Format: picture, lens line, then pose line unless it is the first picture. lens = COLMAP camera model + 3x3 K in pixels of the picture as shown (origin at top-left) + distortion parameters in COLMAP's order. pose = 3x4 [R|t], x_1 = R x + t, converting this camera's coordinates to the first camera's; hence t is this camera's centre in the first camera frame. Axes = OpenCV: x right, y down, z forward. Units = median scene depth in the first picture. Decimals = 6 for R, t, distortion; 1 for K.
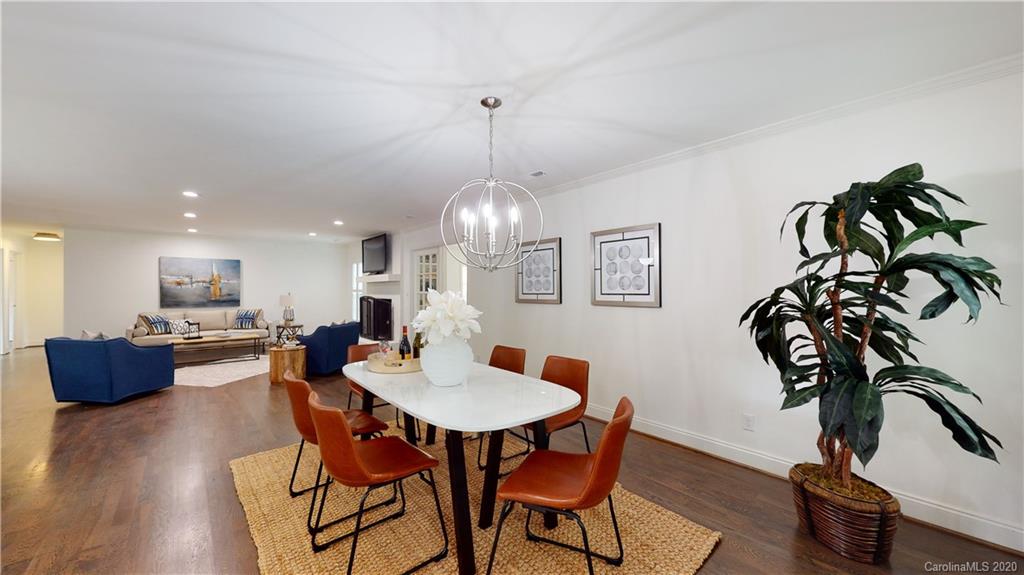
lens RADIAL K [[375.8, 0, 513.1], [0, 375.8, 289.6], [0, 0, 1]] dist [-0.001347, 0.000730]
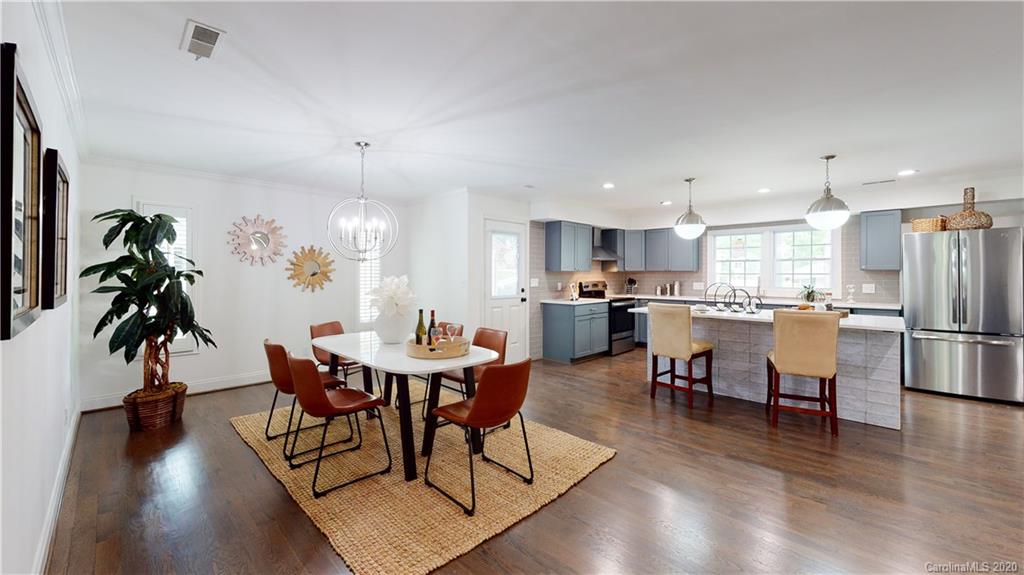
lens RADIAL K [[392.5, 0, 513.2], [0, 392.5, 274.6], [0, 0, 1]] dist [-0.002600, 0.001277]
pose [[-0.996227, -0.001238, -0.086775, -0.150486], [-0.000893, 0.999992, -0.004012, -0.000126], [0.086779, -0.003920, -0.996220, 0.758996]]
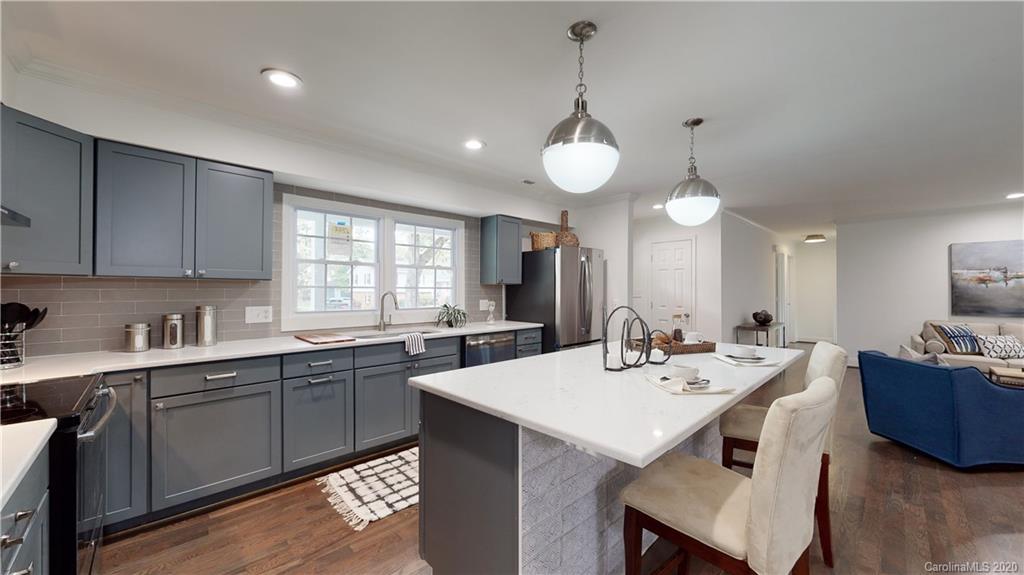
lens RADIAL K [[375.8, 0, 512.0], [0, 375.8, 290.0], [0, 0, 1]] dist [-0.001347, 0.000730]
pose [[0.056753, -0.001901, -0.998386, -0.265962], [0.003686, 0.999992, -0.001694, -0.001072], [0.998381, -0.003584, 0.056759, 0.114770]]
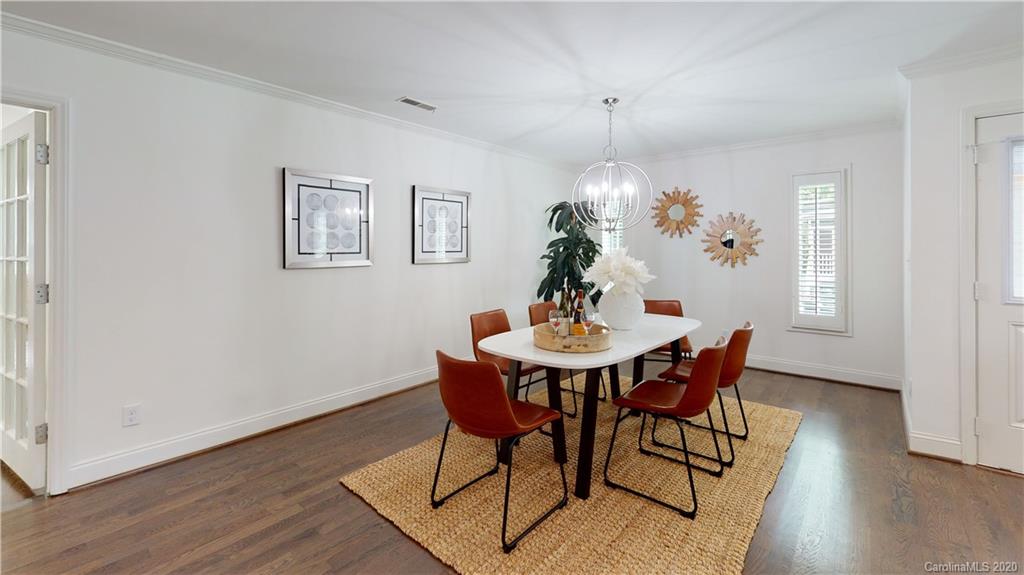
lens RADIAL K [[427.7, 0, 510.6], [0, 427.7, 246.8], [0, 0, 1]] dist [0.001288, -0.000609]
pose [[-0.161274, 0.003006, 0.986905, -0.432837], [-0.005037, 0.999980, -0.003869, 0.001389], [-0.986897, -0.005595, -0.161256, 0.470474]]
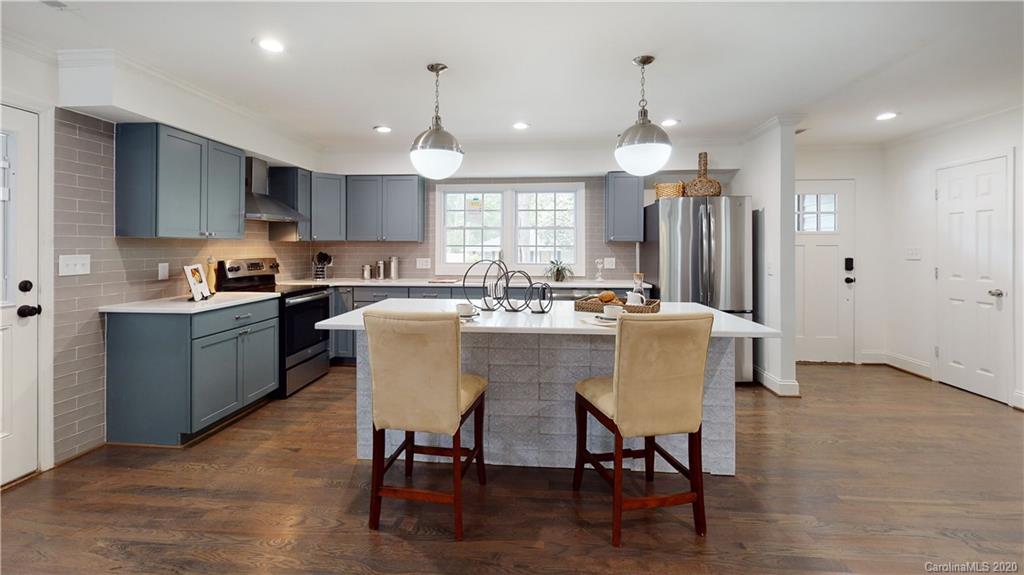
lens RADIAL K [[427.7, 0, 499.5], [0, 427.7, 248.8], [0, 0, 1]] dist [0.001288, -0.000609]
pose [[-0.718377, -0.000736, -0.695654, -0.268549], [0.001370, 0.999996, -0.002473, 0.000786], [0.695653, -0.002729, -0.718373, 0.464355]]
